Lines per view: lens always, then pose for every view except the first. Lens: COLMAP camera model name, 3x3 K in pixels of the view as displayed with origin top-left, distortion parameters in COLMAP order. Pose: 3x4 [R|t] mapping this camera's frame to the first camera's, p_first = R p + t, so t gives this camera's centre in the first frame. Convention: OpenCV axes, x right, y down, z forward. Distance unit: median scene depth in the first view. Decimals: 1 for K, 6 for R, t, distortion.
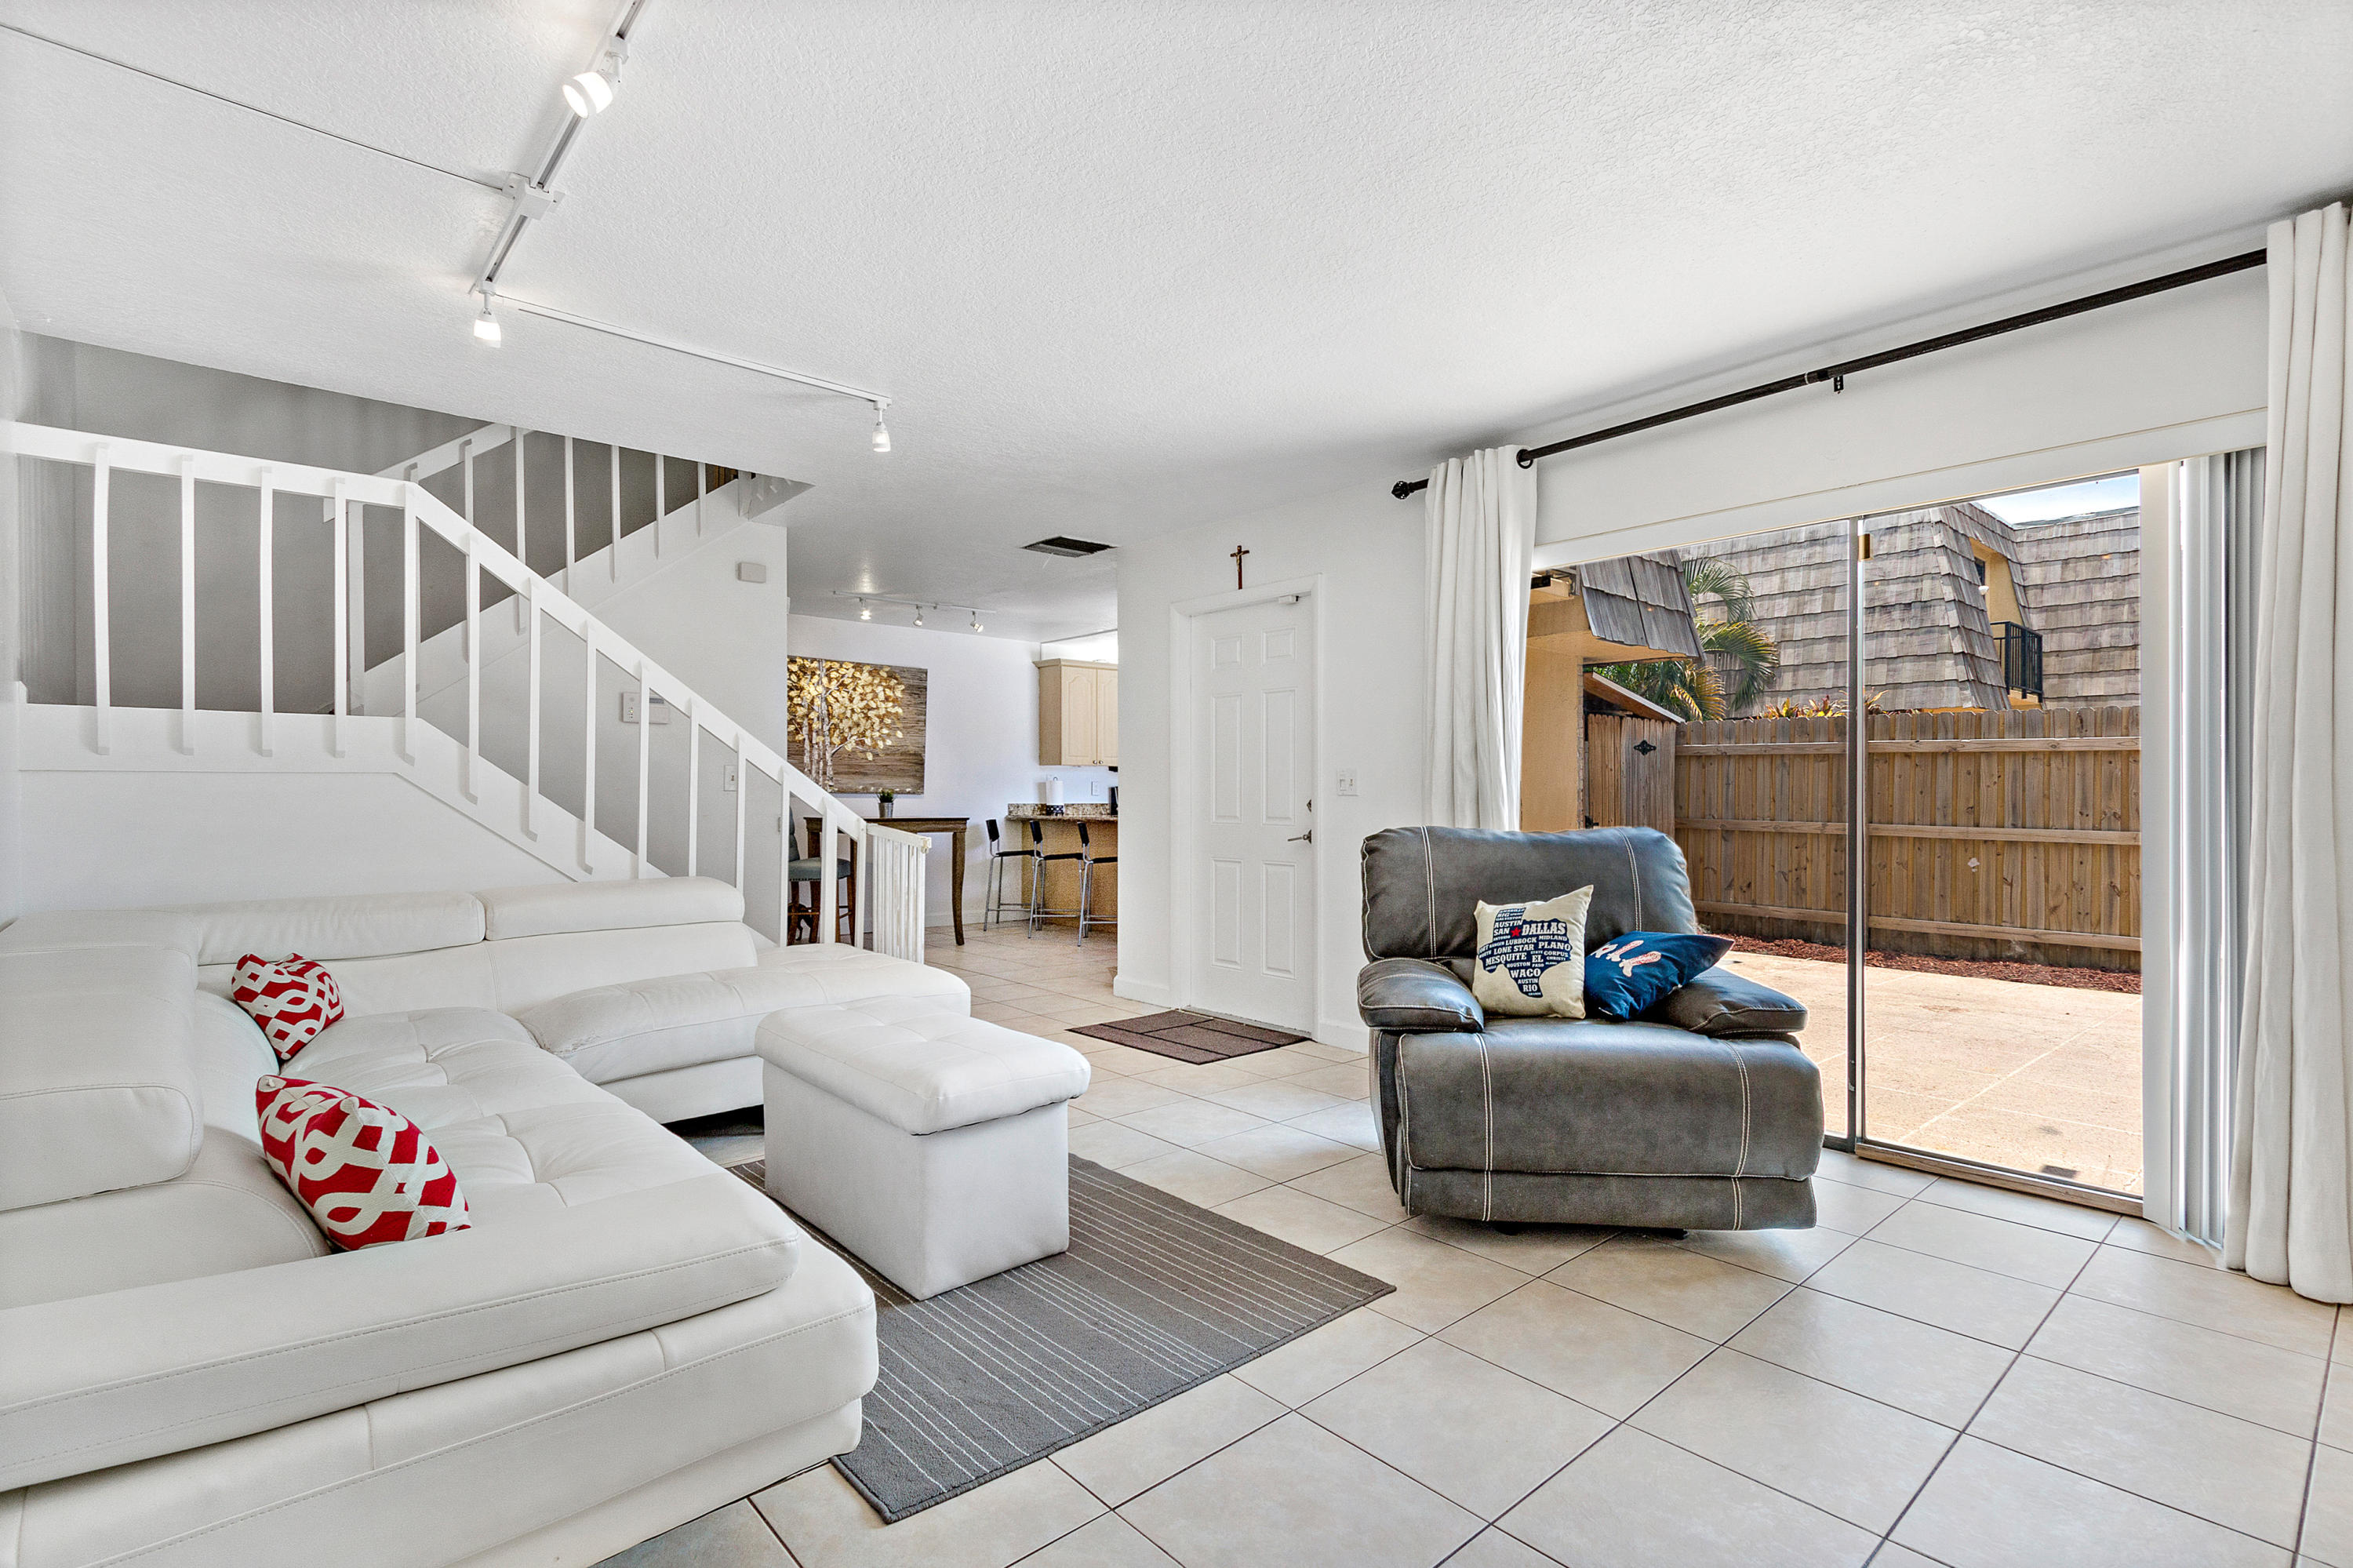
lens RADIAL K [[1084.5, 0, 1153.1], [0, 1084.5, 793.7], [0, 0, 1]] dist [0.002763, -0.002016]
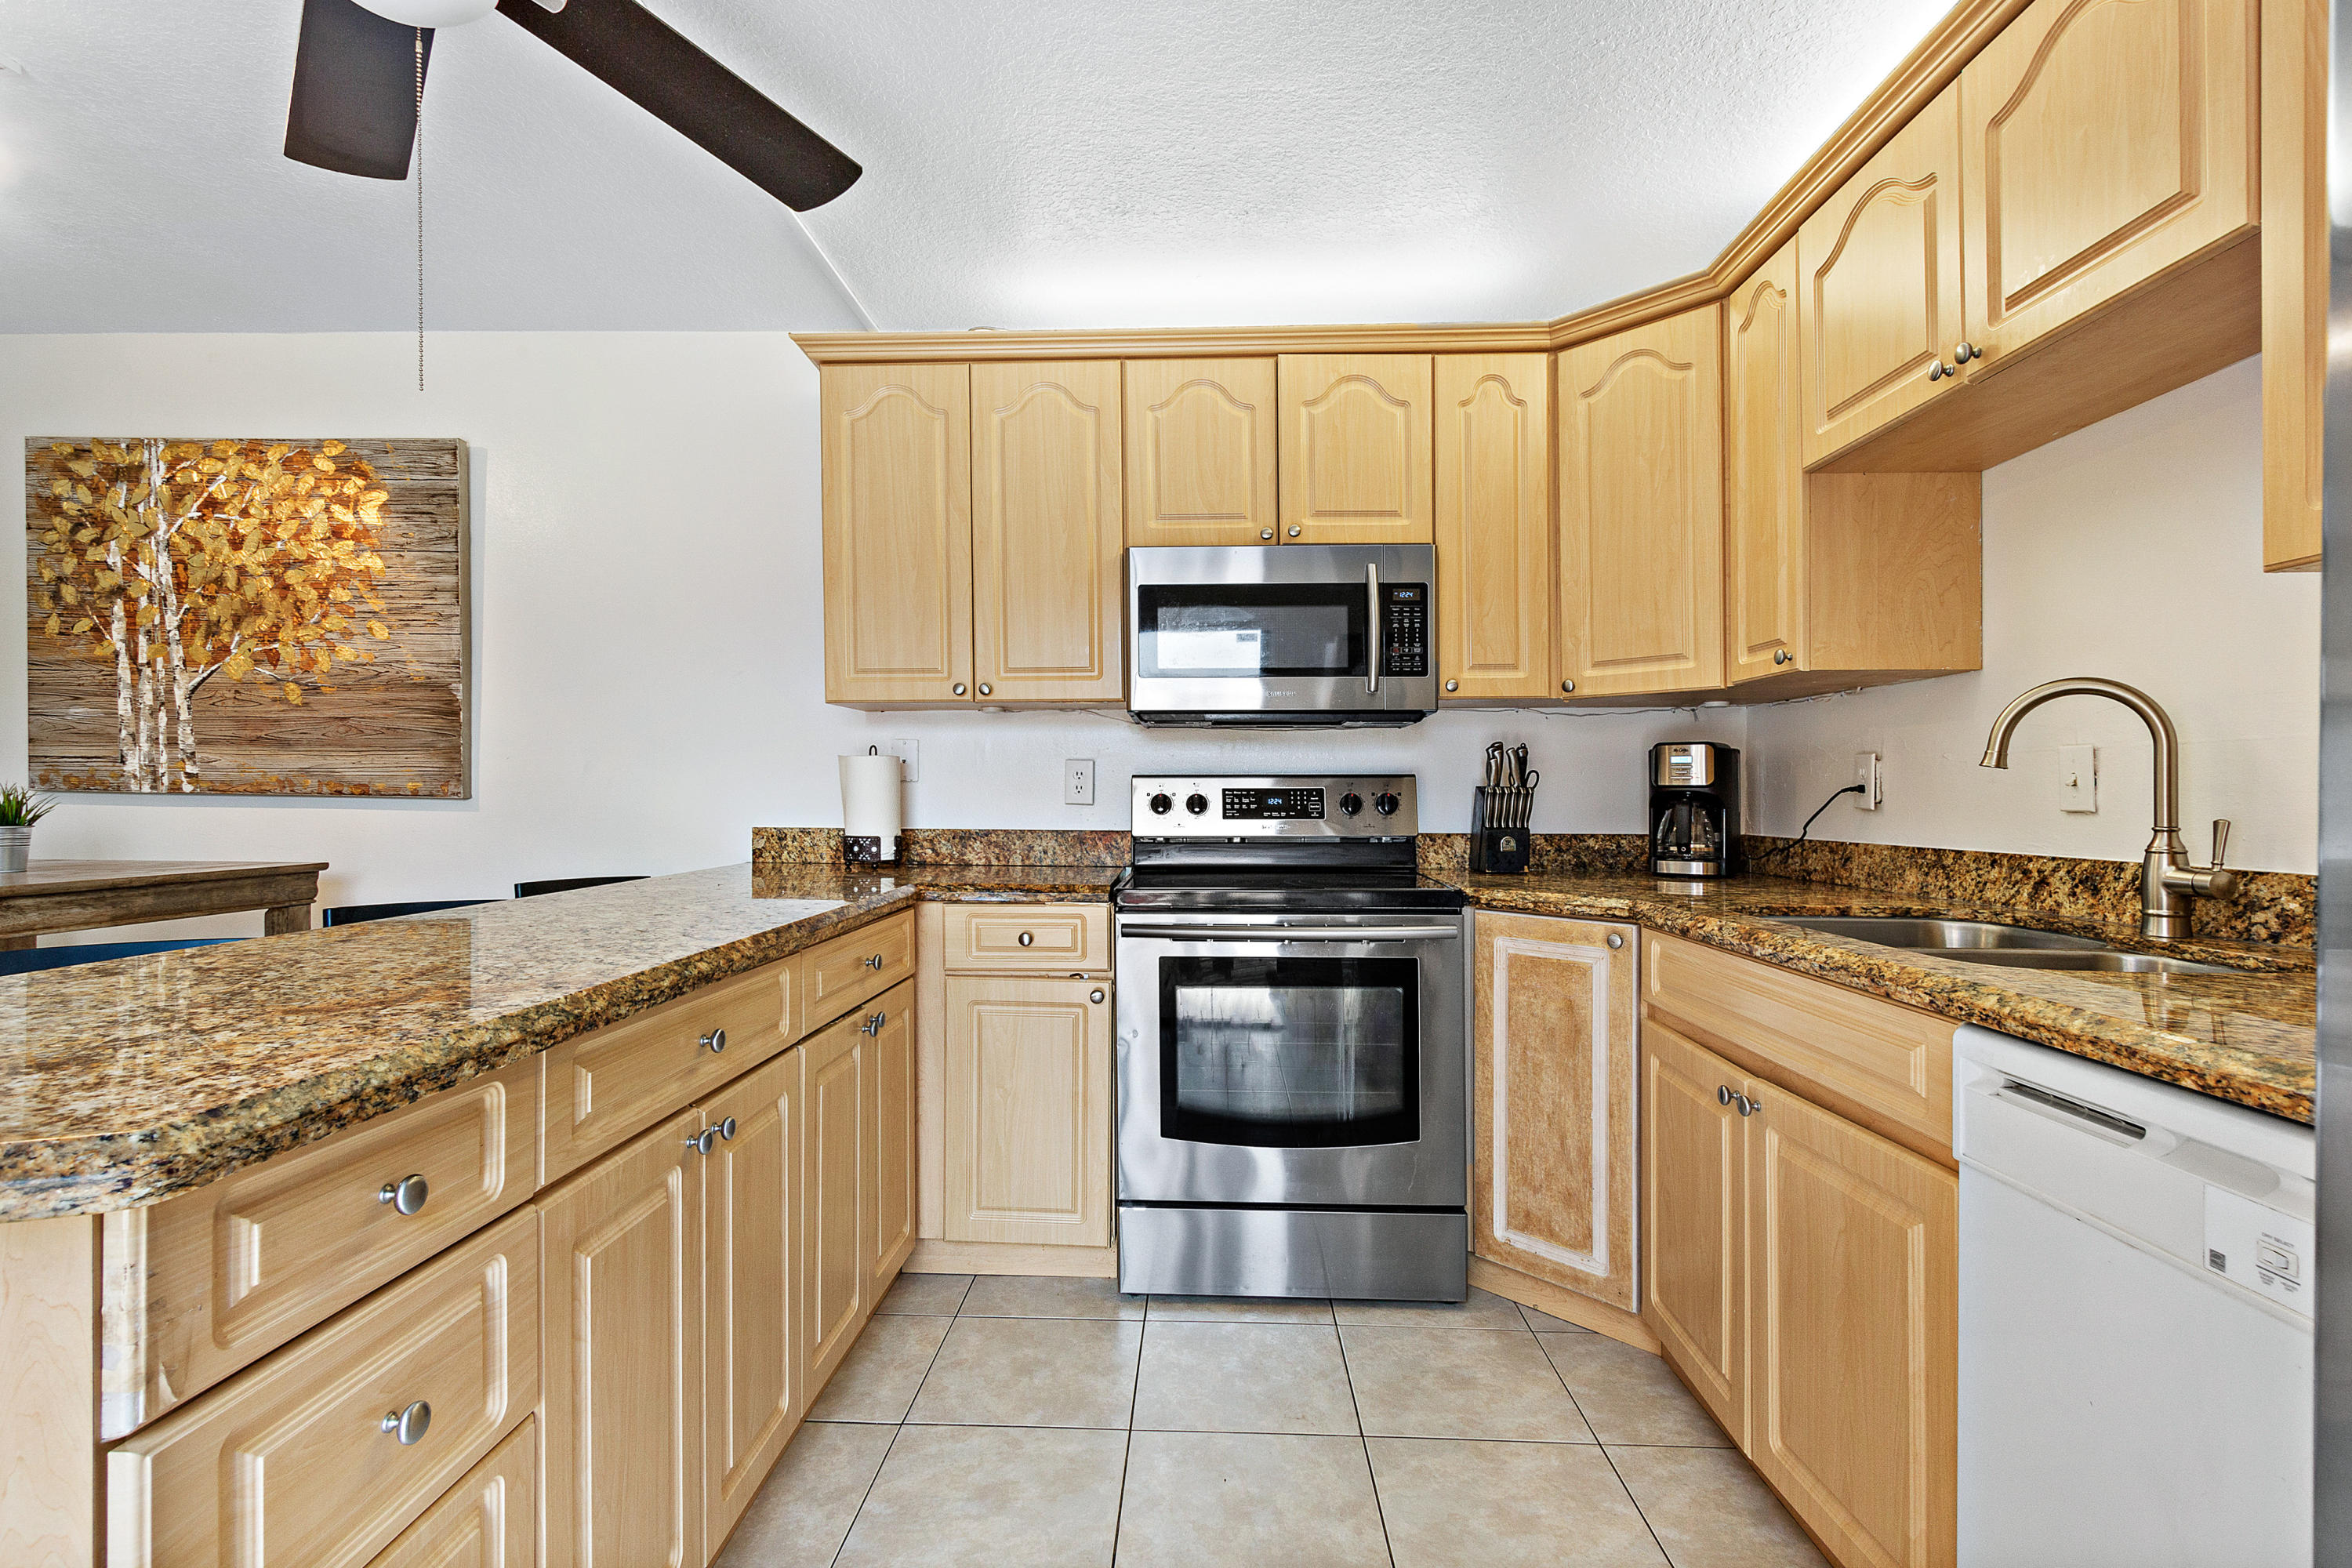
lens RADIAL K [[1084.0, 0, 1165.1], [0, 1084.0, 777.6], [0, 0, 1]] dist [0.002763, -0.002016]
pose [[0.730326, -0.009304, -0.683035, 0.201496], [-0.003351, 0.999846, -0.017203, -0.001089], [0.683090, 0.014852, 0.730183, 0.934659]]
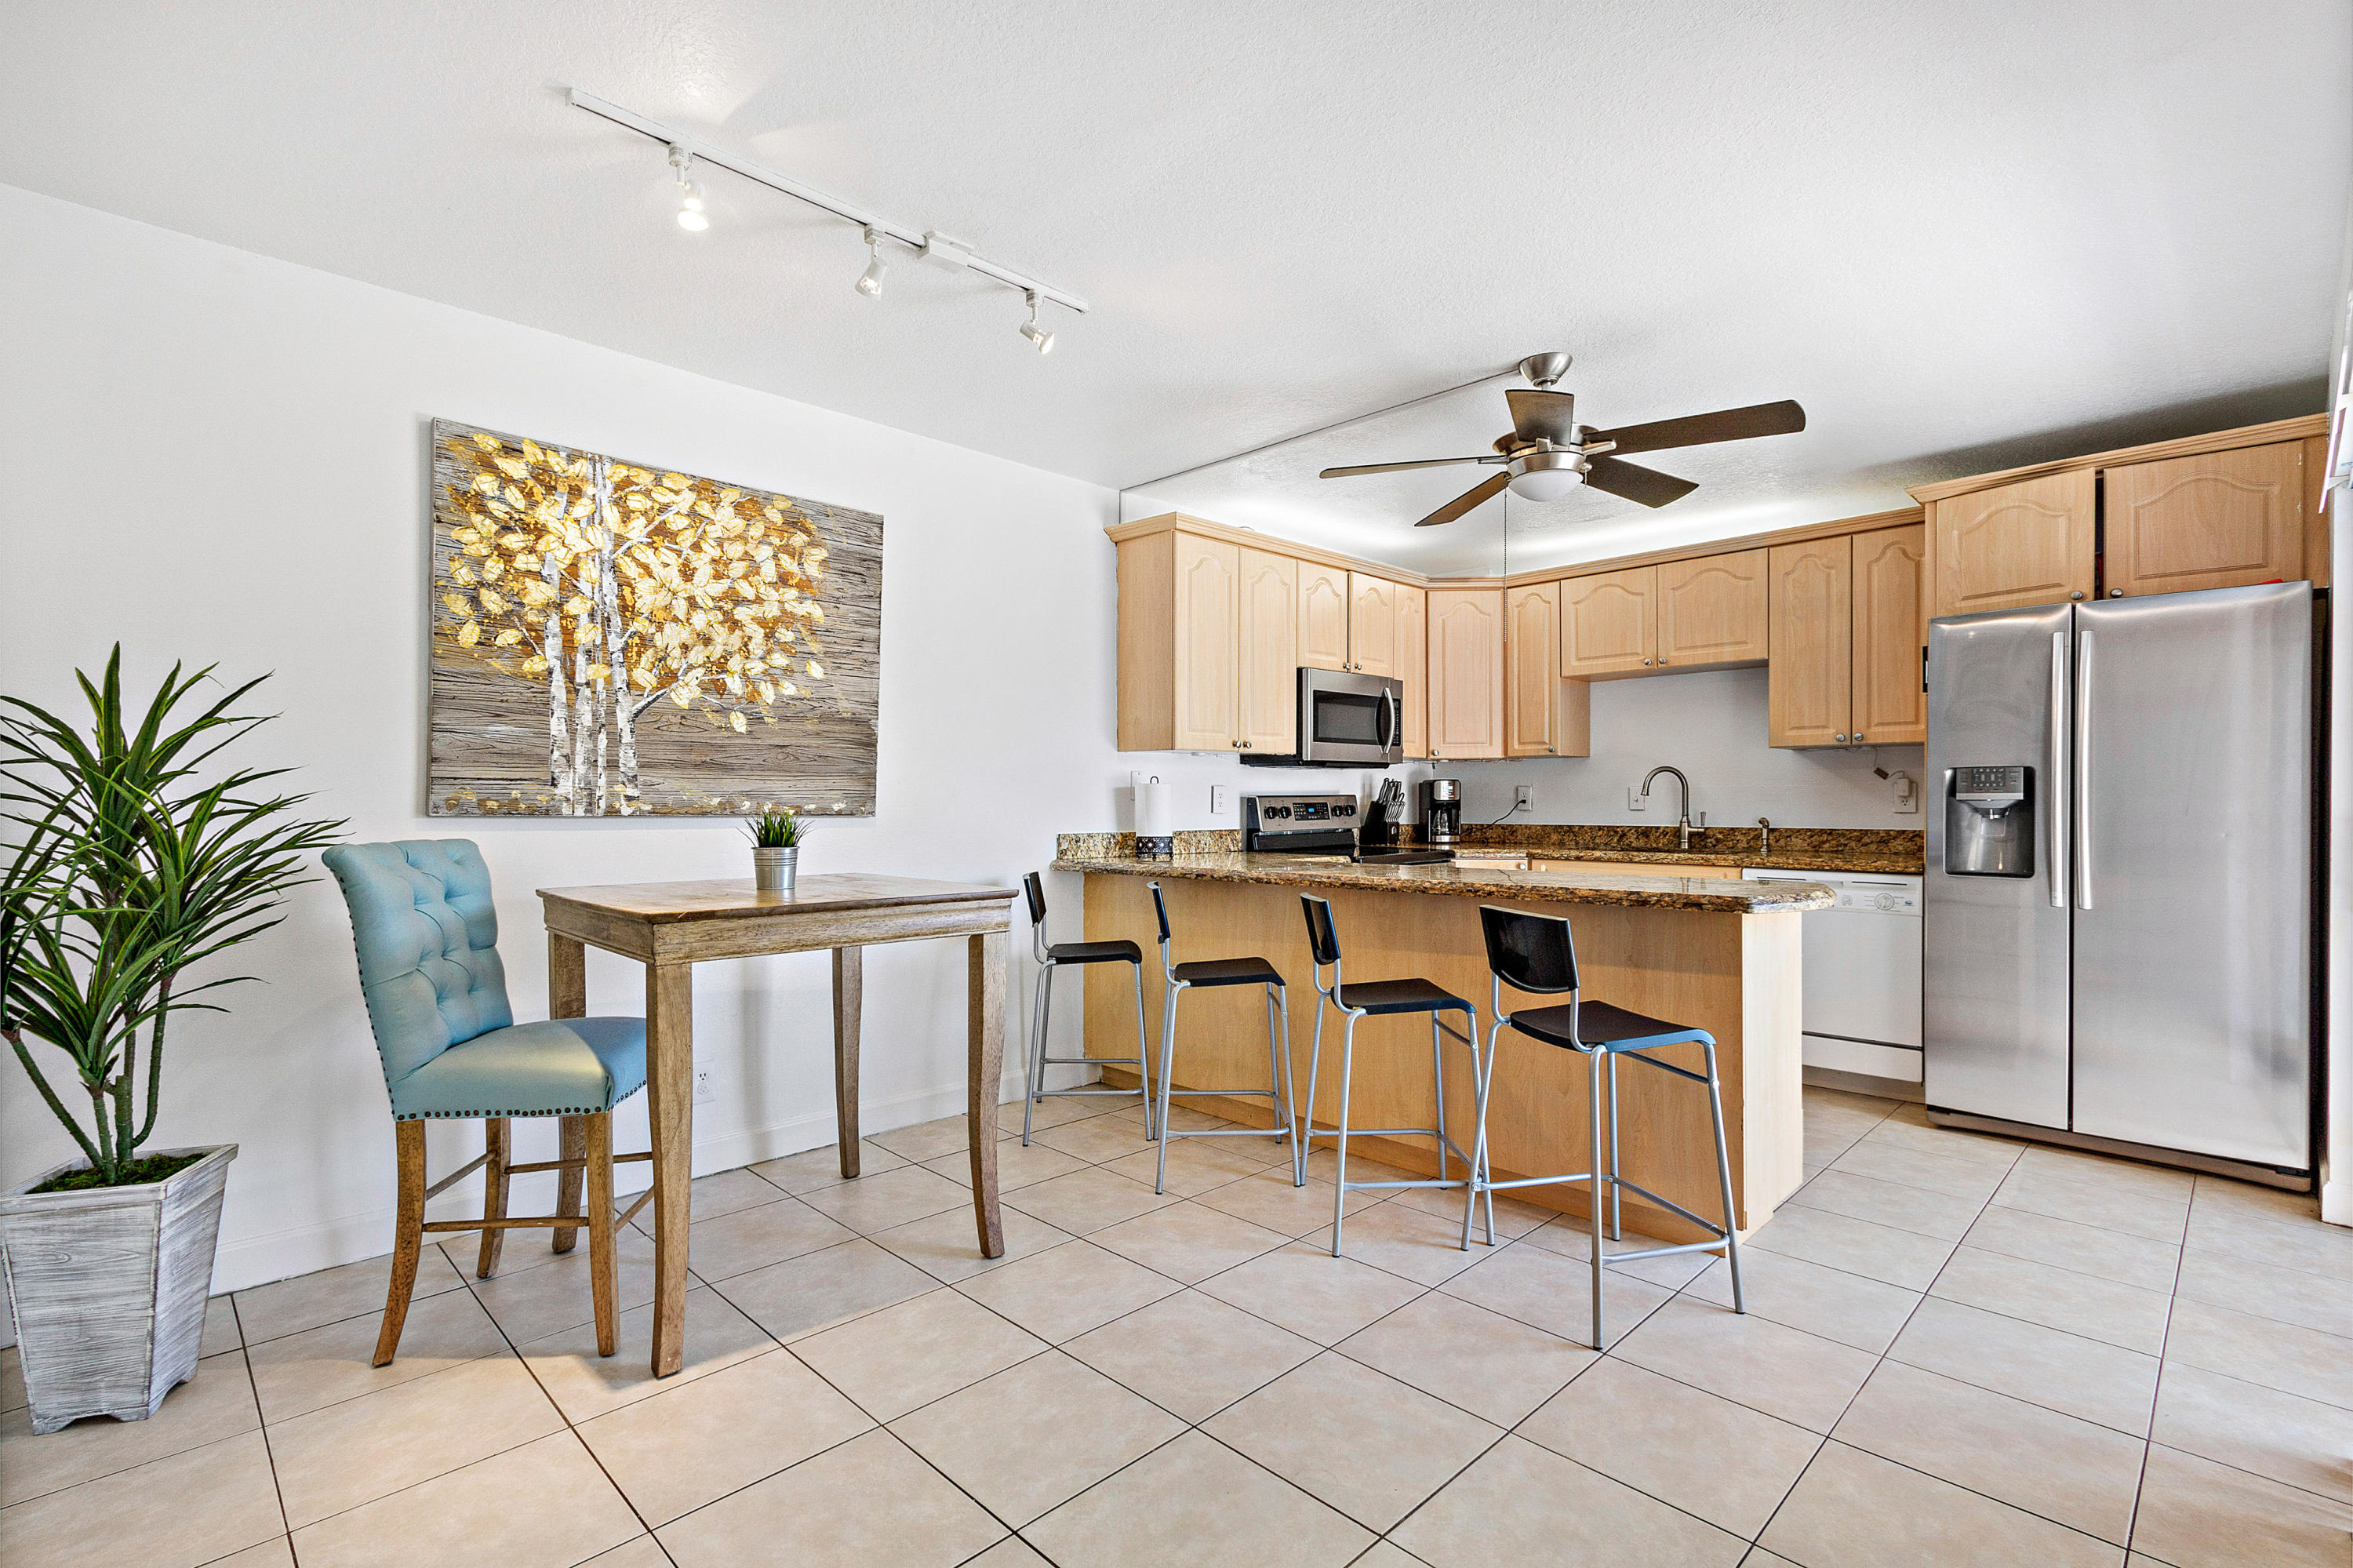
lens RADIAL K [[1084.5, 0, 1128.0], [0, 1084.5, 796.4], [0, 0, 1]] dist [0.002763, -0.002016]
pose [[0.999000, -0.004362, 0.044504, -0.138098], [0.004543, 0.999982, -0.003972, -0.005424], [-0.044486, 0.004170, 0.999001, 0.601633]]
